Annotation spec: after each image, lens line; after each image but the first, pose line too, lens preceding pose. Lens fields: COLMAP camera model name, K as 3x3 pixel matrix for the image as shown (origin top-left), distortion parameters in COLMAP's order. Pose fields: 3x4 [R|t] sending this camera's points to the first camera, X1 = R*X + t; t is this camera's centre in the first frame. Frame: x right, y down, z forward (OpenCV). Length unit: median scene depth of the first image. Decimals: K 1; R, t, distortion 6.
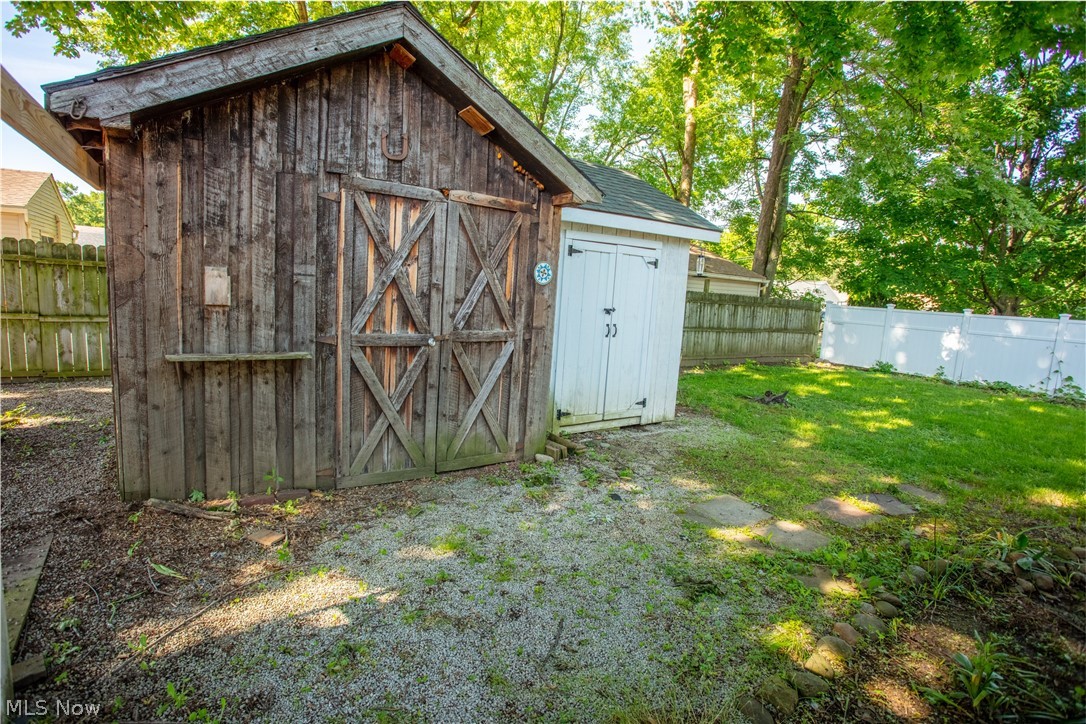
lens RADIAL K [[534.5, 0, 542.6], [0, 534.5, 361.4], [0, 0, 1]] dist [-0.058330, -0.000216]
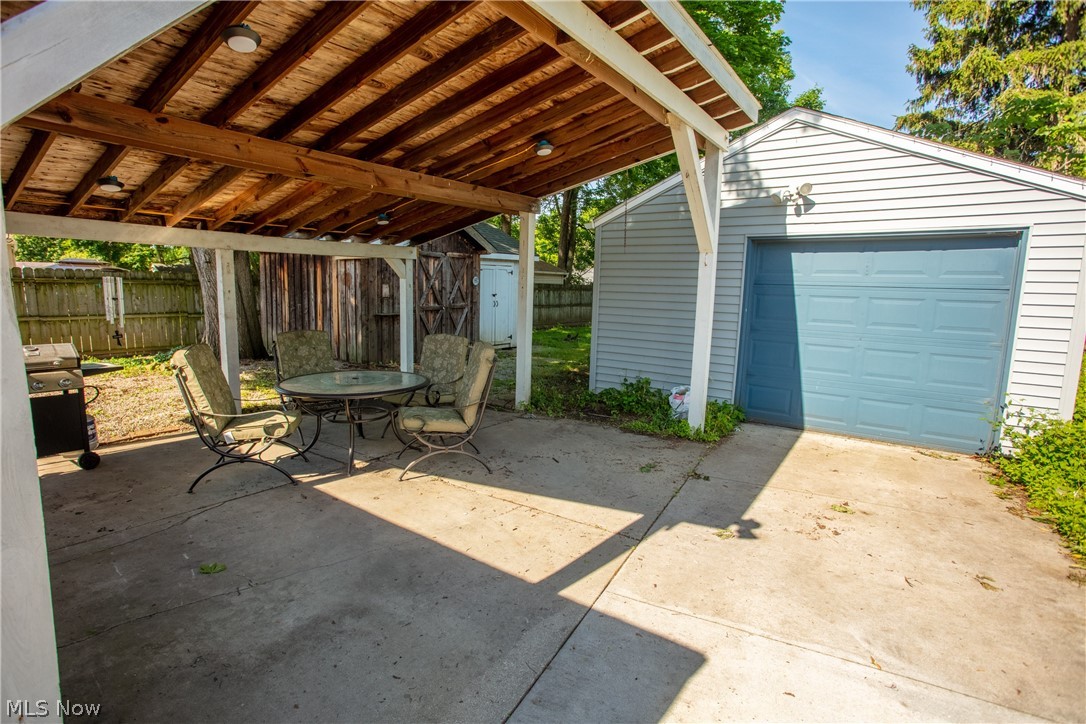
lens RADIAL K [[534.5, 0, 543.5], [0, 534.5, 362.8], [0, 0, 1]] dist [-0.058330, -0.000216]
pose [[0.943098, -0.090643, 0.319922, -0.424400], [0.084648, 0.995877, 0.032625, 0.133647], [-0.321560, -0.003688, 0.946882, -1.192100]]
